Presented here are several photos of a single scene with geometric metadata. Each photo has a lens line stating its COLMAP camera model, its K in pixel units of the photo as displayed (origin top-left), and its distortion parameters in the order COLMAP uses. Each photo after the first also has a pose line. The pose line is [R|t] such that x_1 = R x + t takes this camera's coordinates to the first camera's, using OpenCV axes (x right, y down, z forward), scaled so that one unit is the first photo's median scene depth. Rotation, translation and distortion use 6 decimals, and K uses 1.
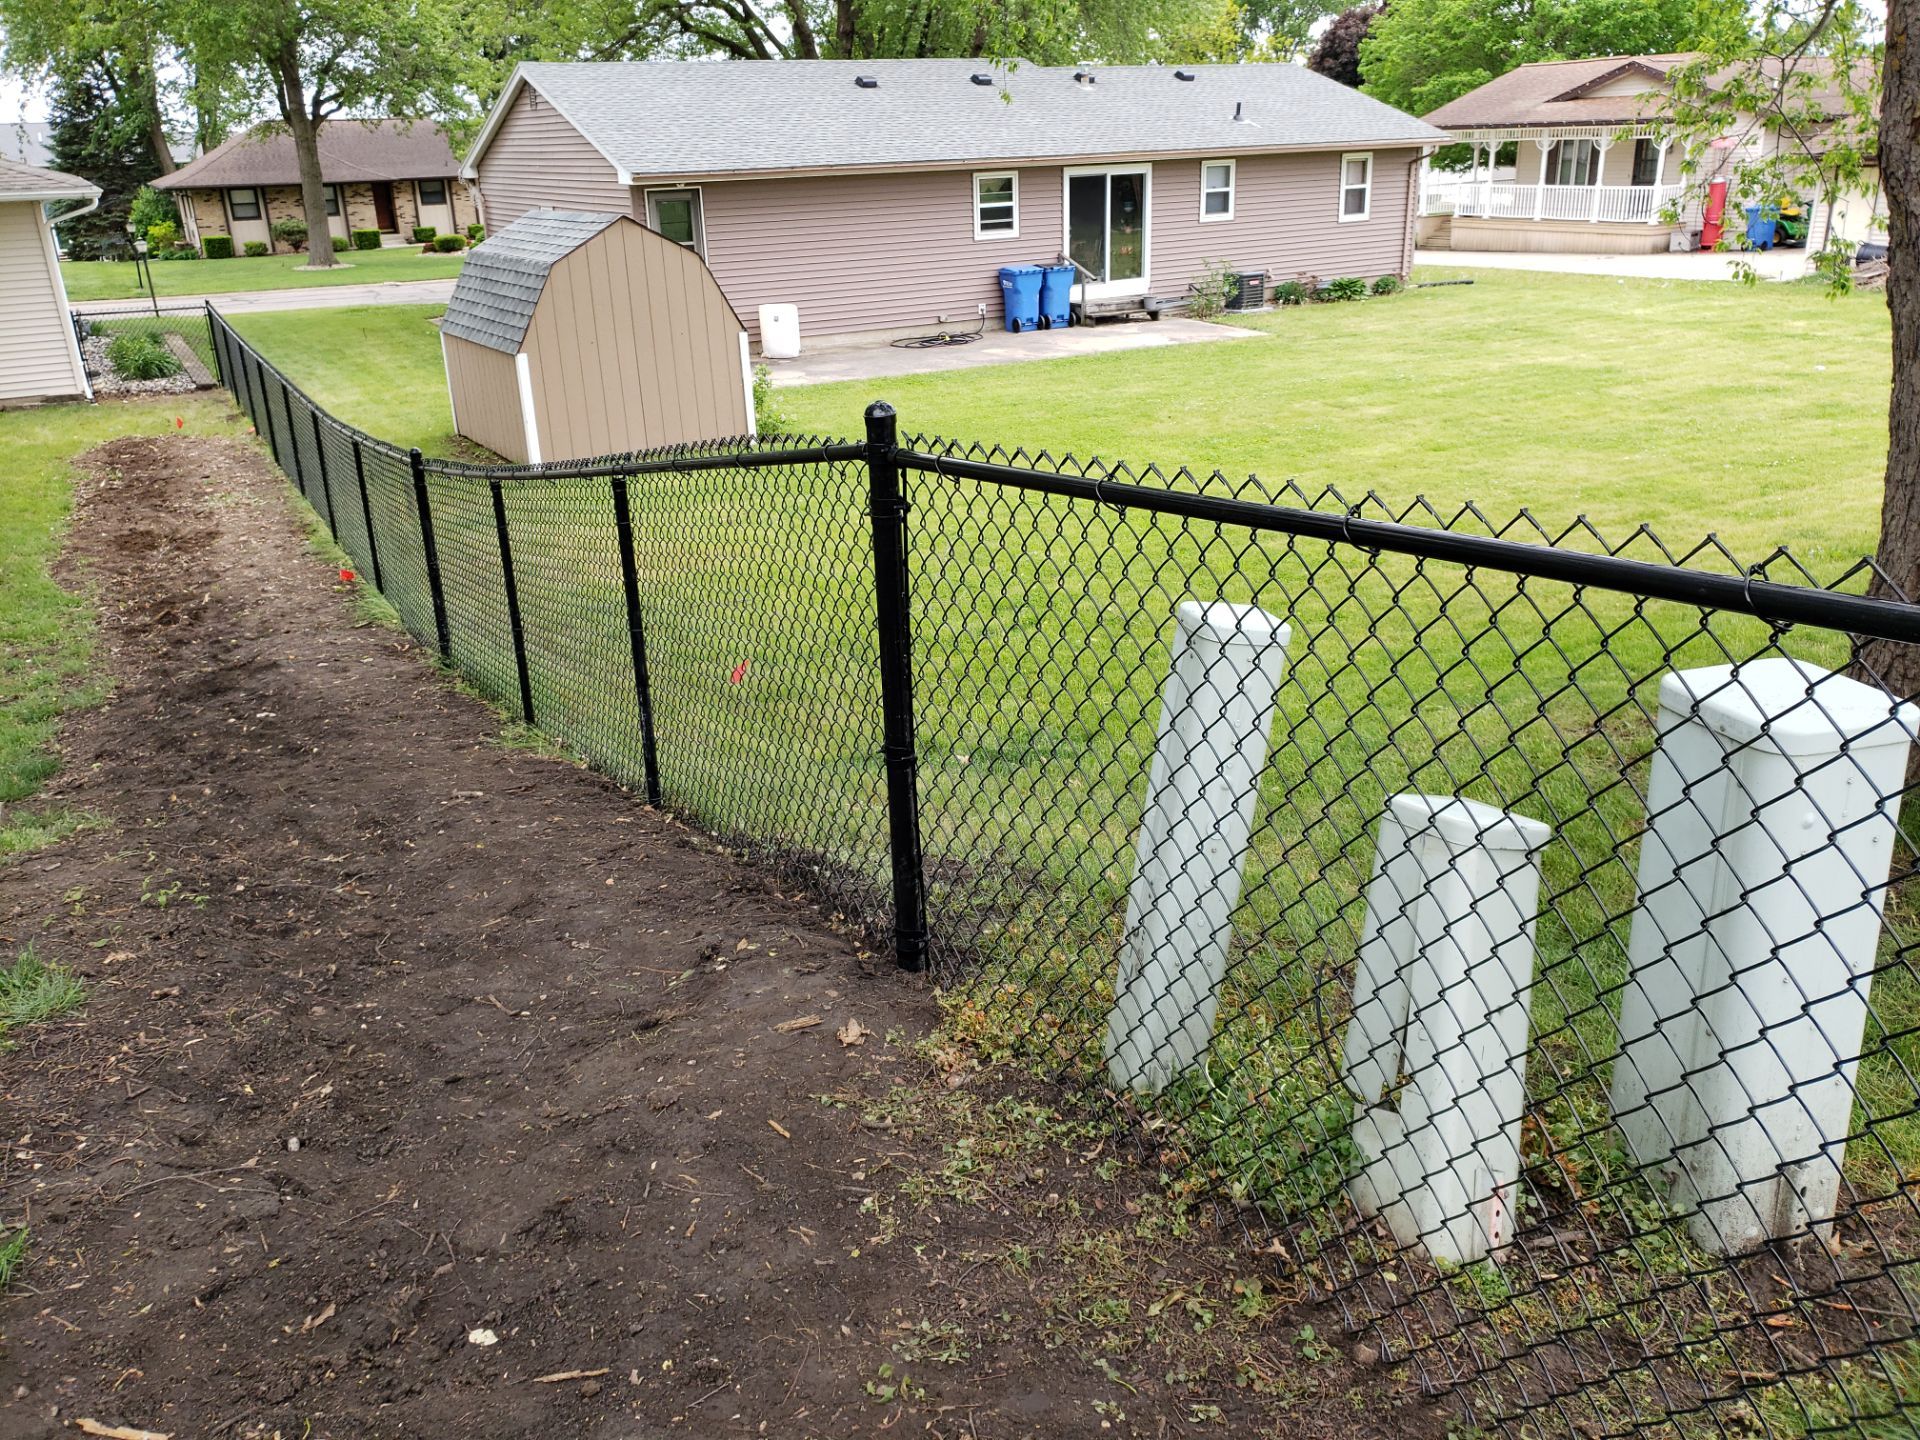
lens RADIAL K [[1484.7, 0, 975.6], [0, 1484.7, 705.1], [0, 0, 1]] dist [0.025185, -0.032518]
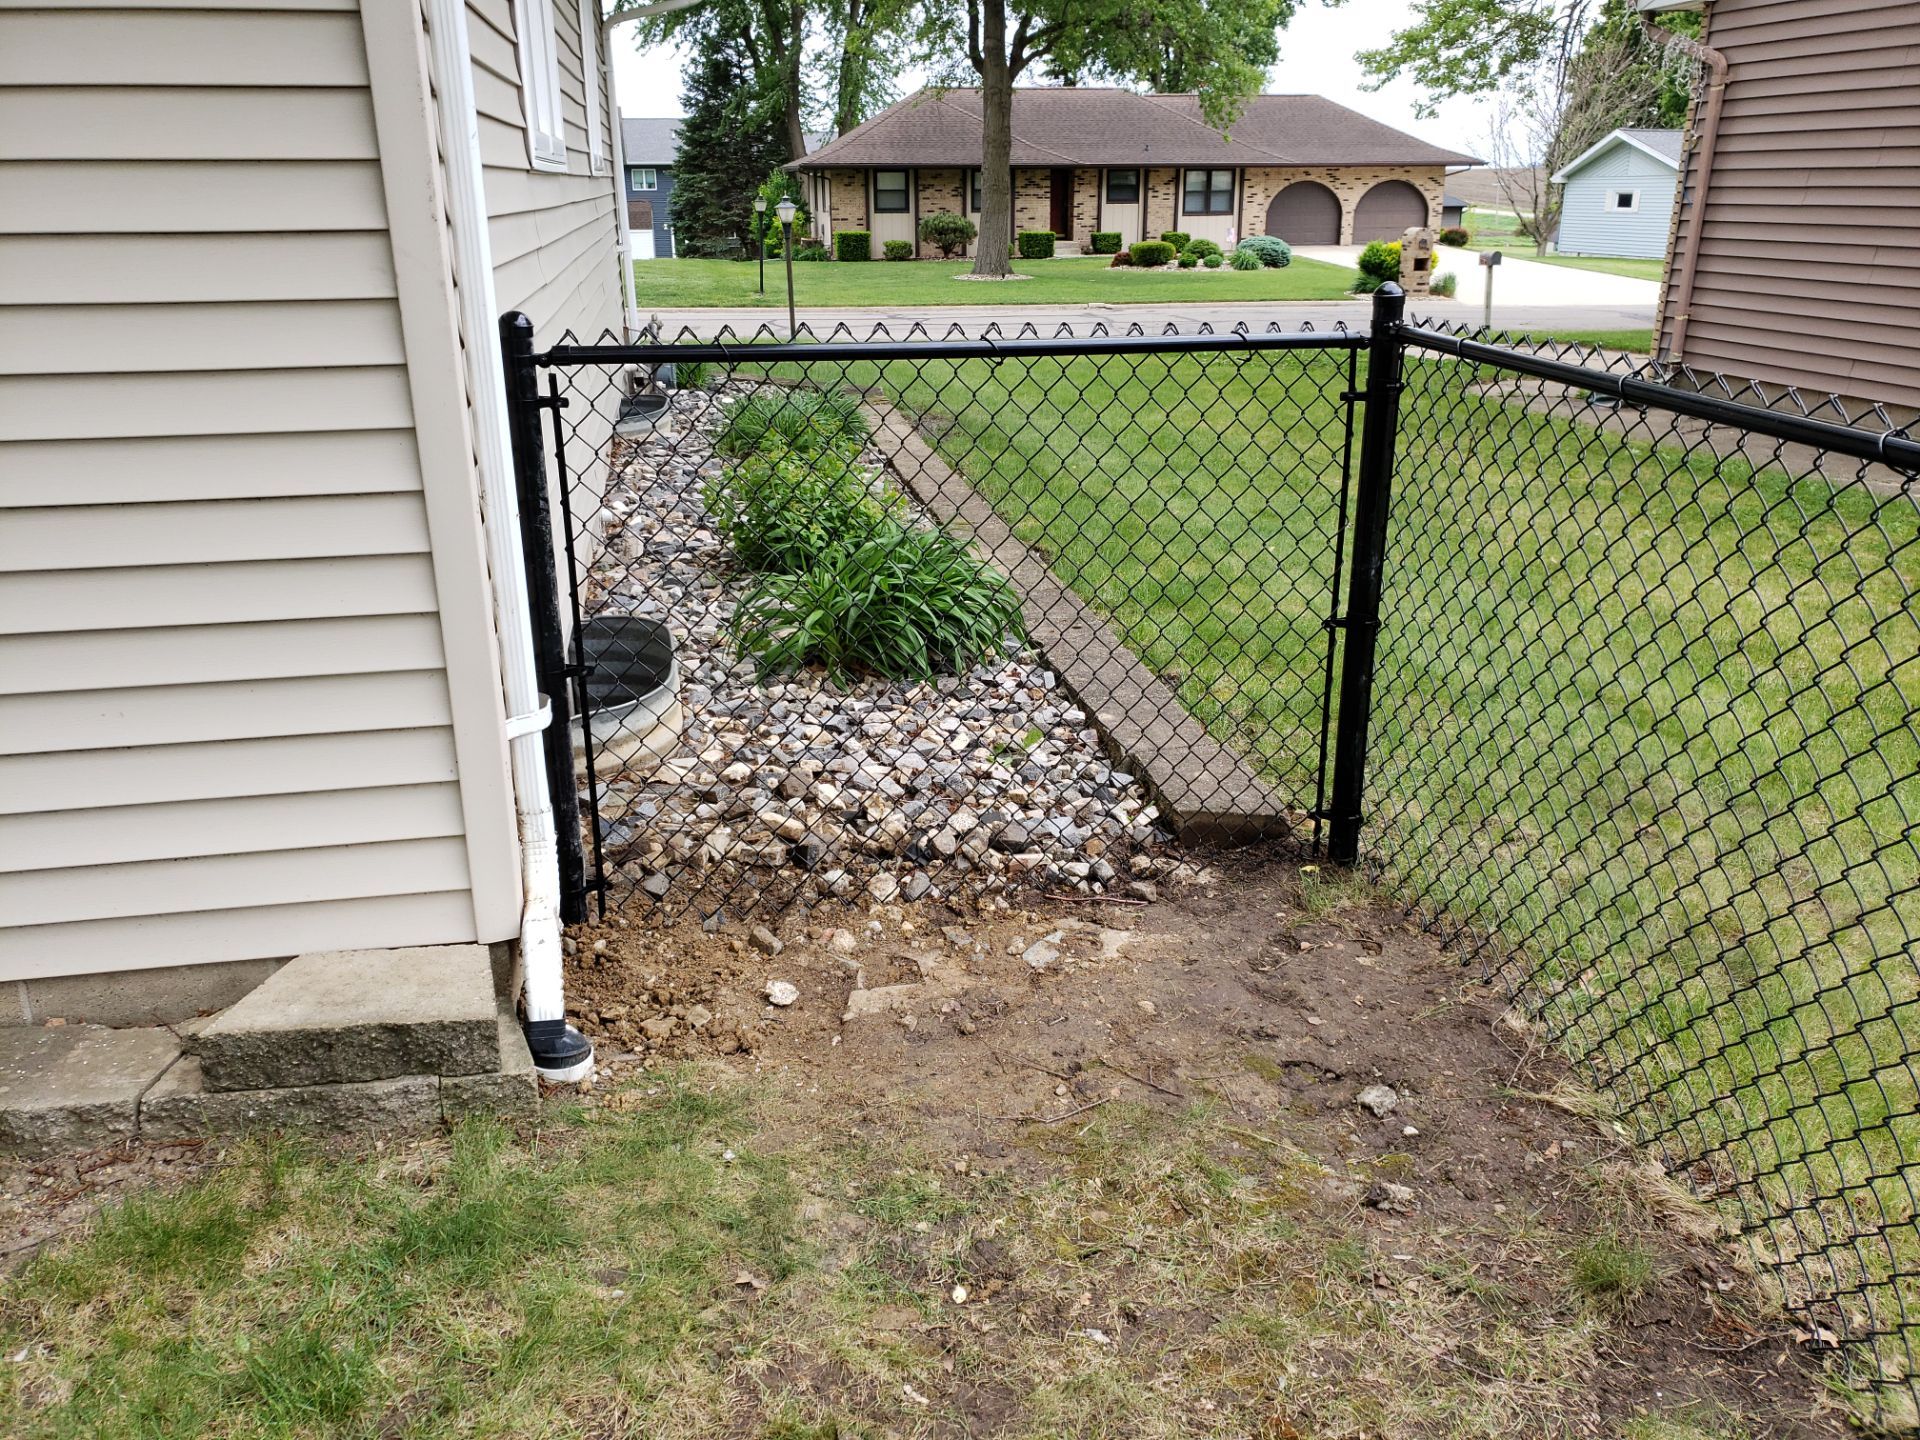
lens RADIAL K [[1484.7, 0, 962.2], [0, 1484.7, 699.5], [0, 0, 1]] dist [0.025185, -0.032518]
pose [[0.936782, 0.137395, -0.321811, -0.176045], [-0.146185, 0.989252, -0.003185, -0.083804], [0.317914, 0.050028, 0.946799, 0.307604]]
